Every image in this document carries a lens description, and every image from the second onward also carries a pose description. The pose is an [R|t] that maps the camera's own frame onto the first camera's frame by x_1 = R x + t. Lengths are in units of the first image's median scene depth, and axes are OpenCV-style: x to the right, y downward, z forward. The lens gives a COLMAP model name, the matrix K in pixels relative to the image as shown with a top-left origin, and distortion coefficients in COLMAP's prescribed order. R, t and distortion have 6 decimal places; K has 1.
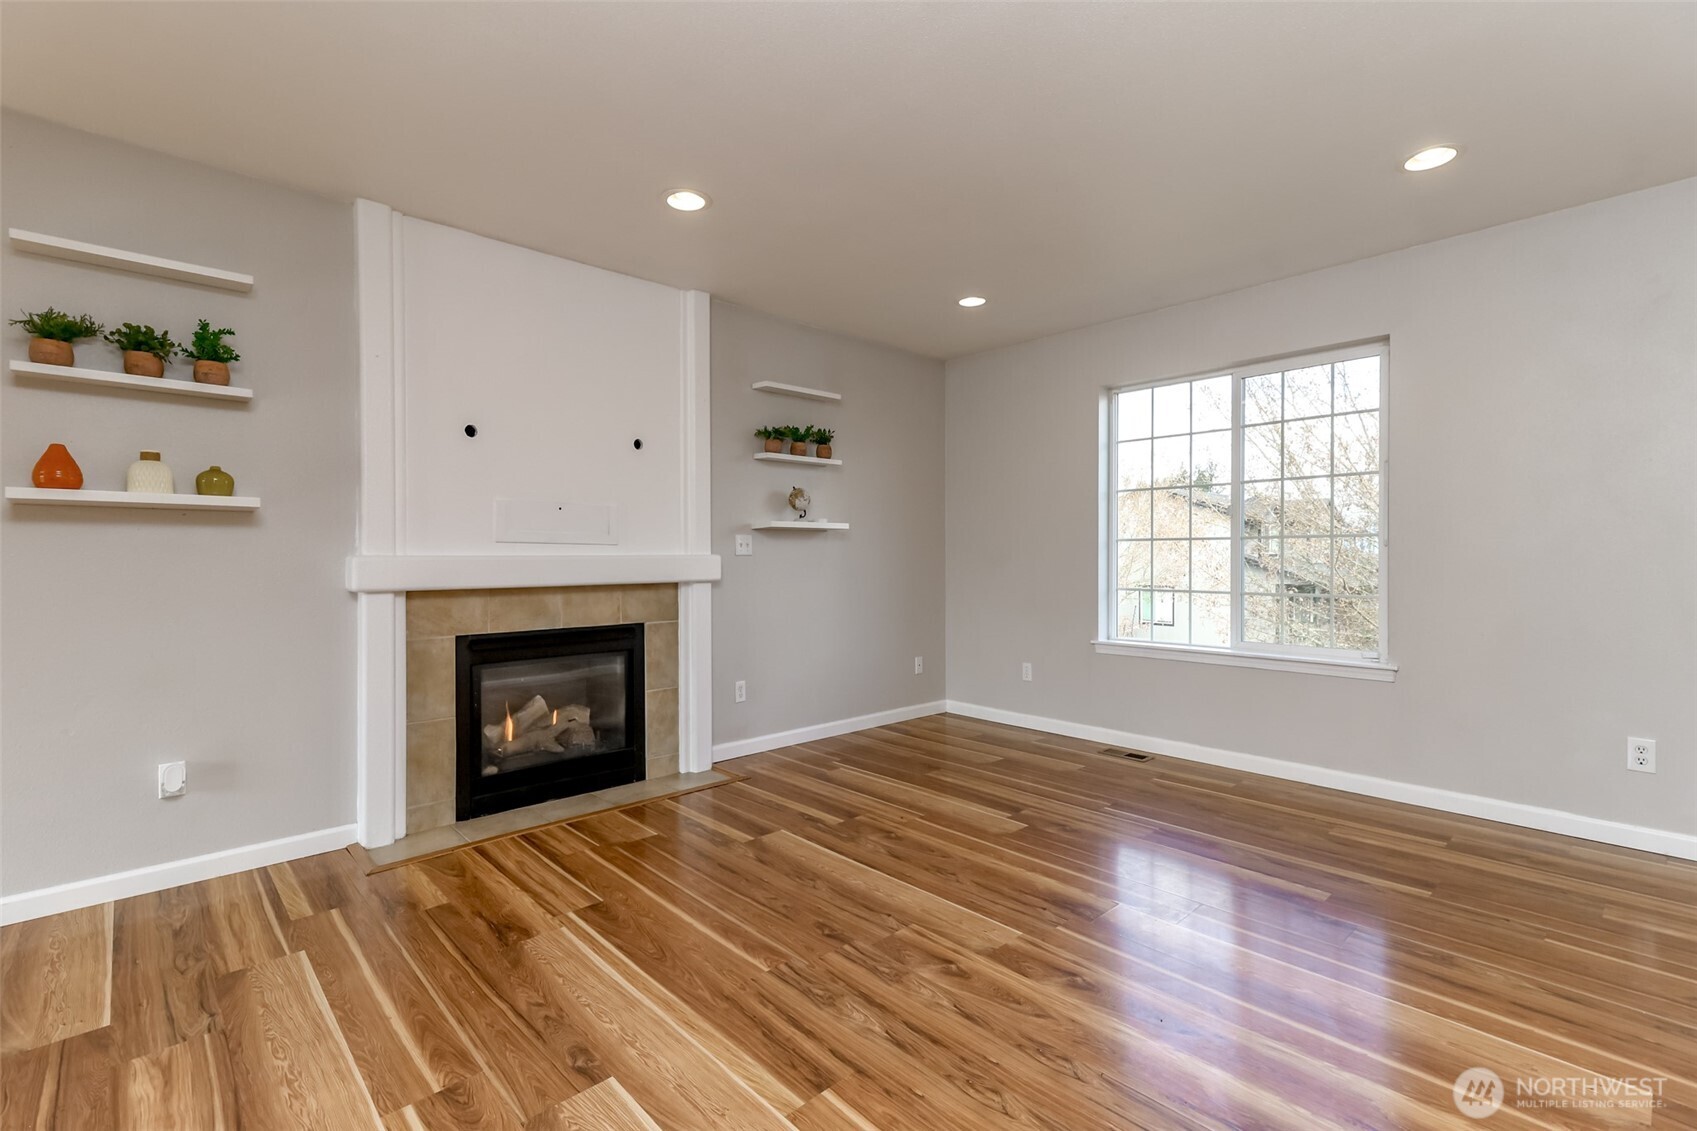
lens RADIAL K [[776.1, 0, 845.9], [0, 776.1, 555.8], [0, 0, 1]] dist [0.019800, -0.001035]
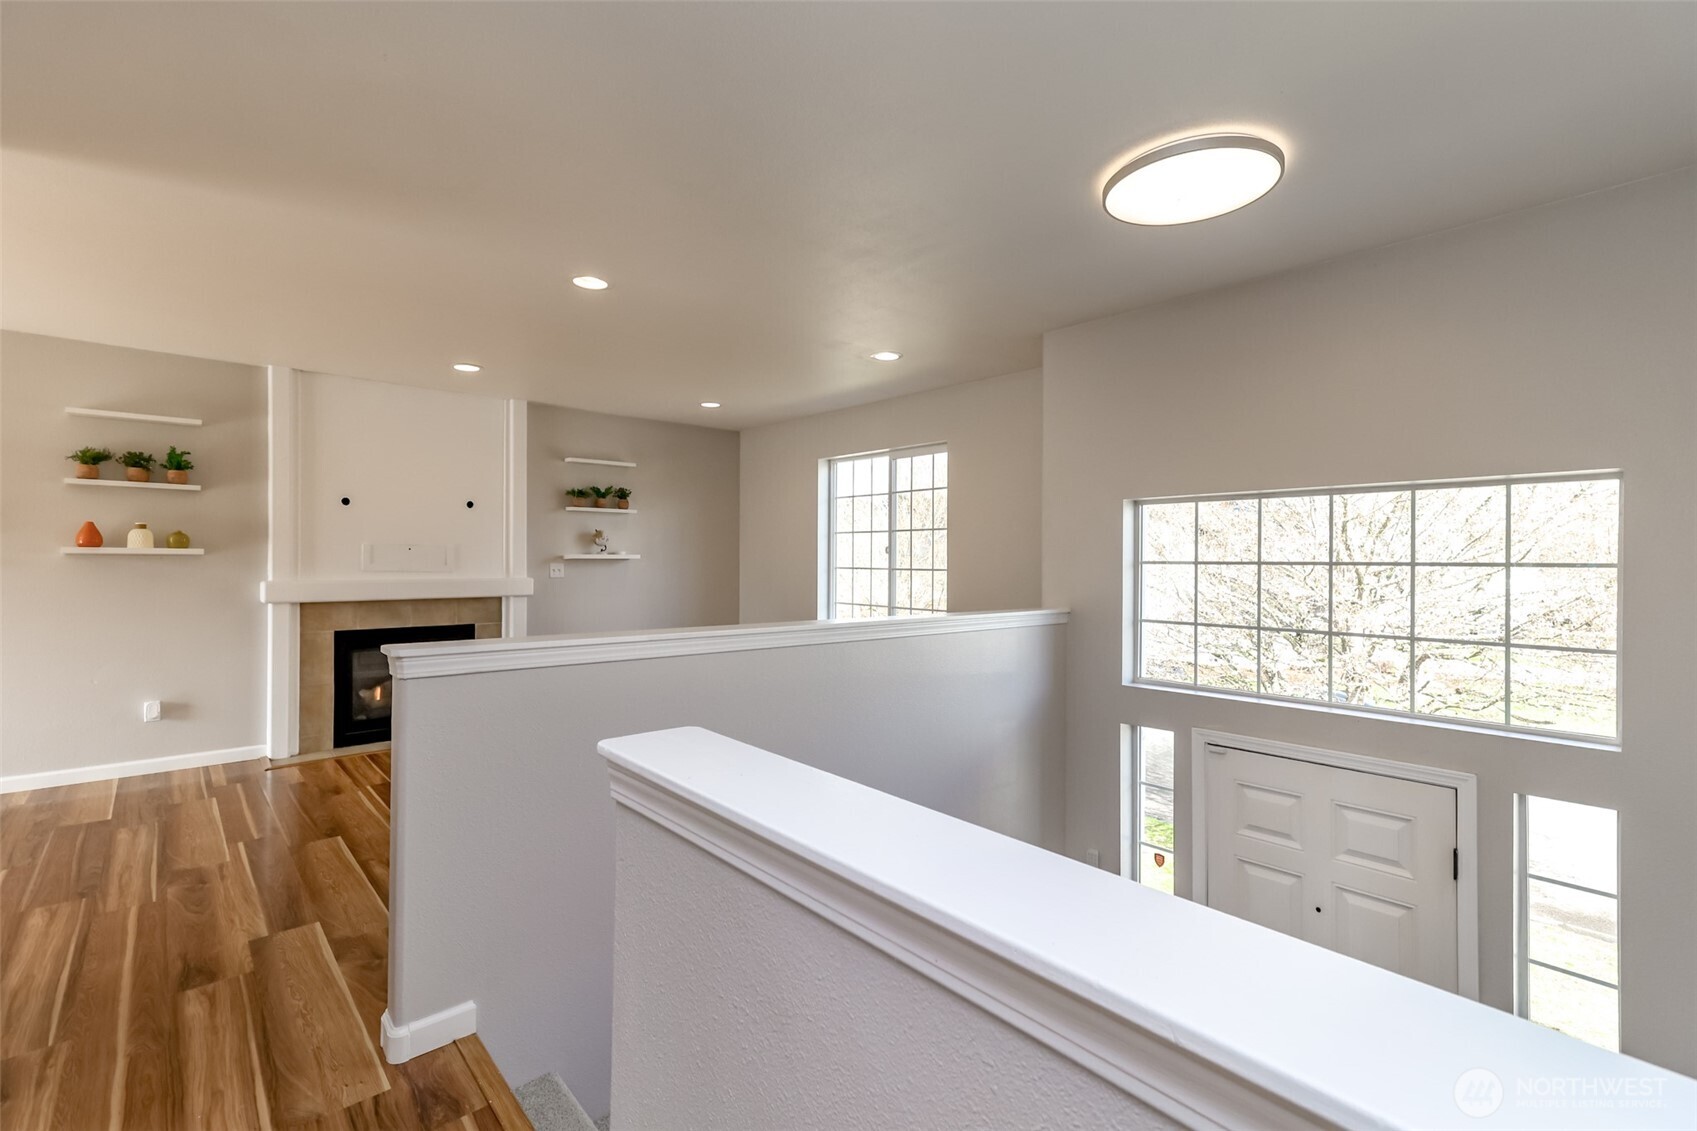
lens RADIAL K [[776.1, 0, 850.2], [0, 776.1, 556.7], [0, 0, 1]] dist [0.019800, -0.001035]
pose [[0.999735, 0.006511, -0.022063, 0.583207], [-0.006541, 0.999978, -0.001320, -0.053591], [0.022054, 0.001464, 0.999756, -0.570065]]
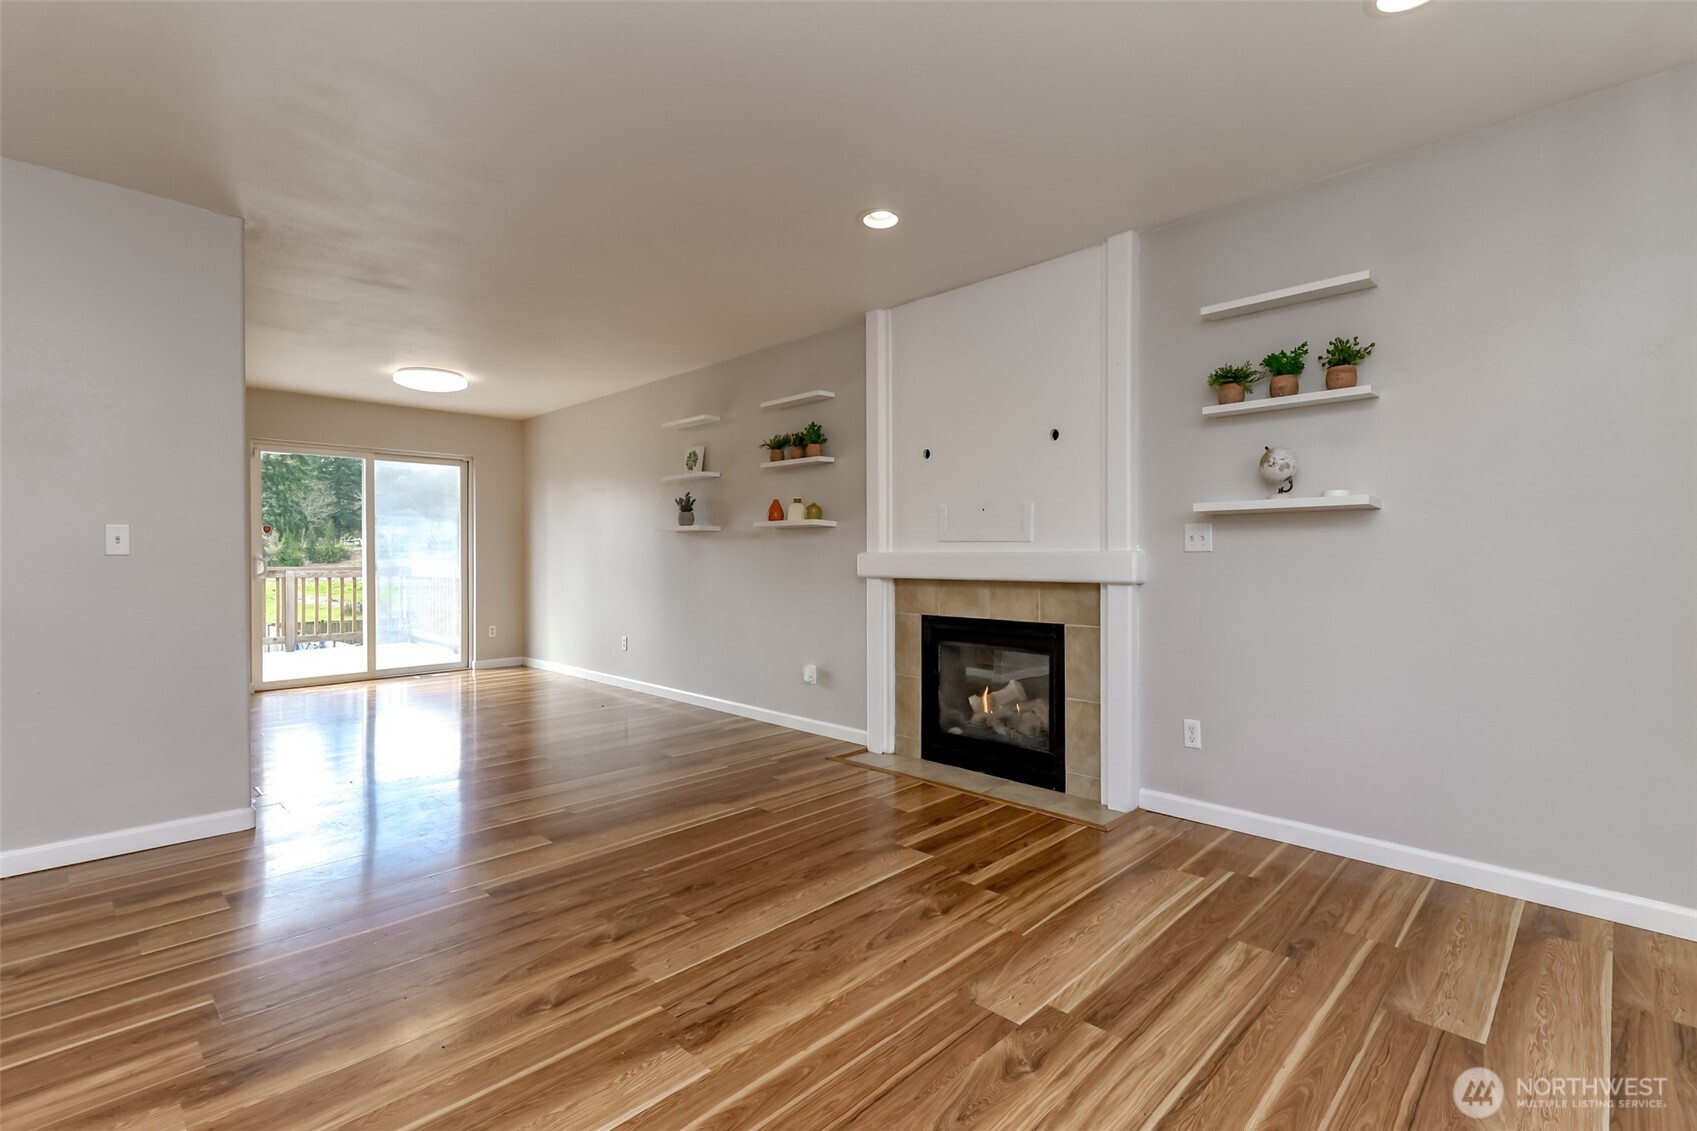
lens RADIAL K [[776.1, 0, 845.5], [0, 776.1, 564.6], [0, 0, 1]] dist [0.019800, -0.001035]
pose [[0.033652, 0.019069, -0.999252, 0.782466], [0.007169, 0.999788, 0.019321, -0.006856], [0.999408, -0.007814, 0.033508, 0.832700]]
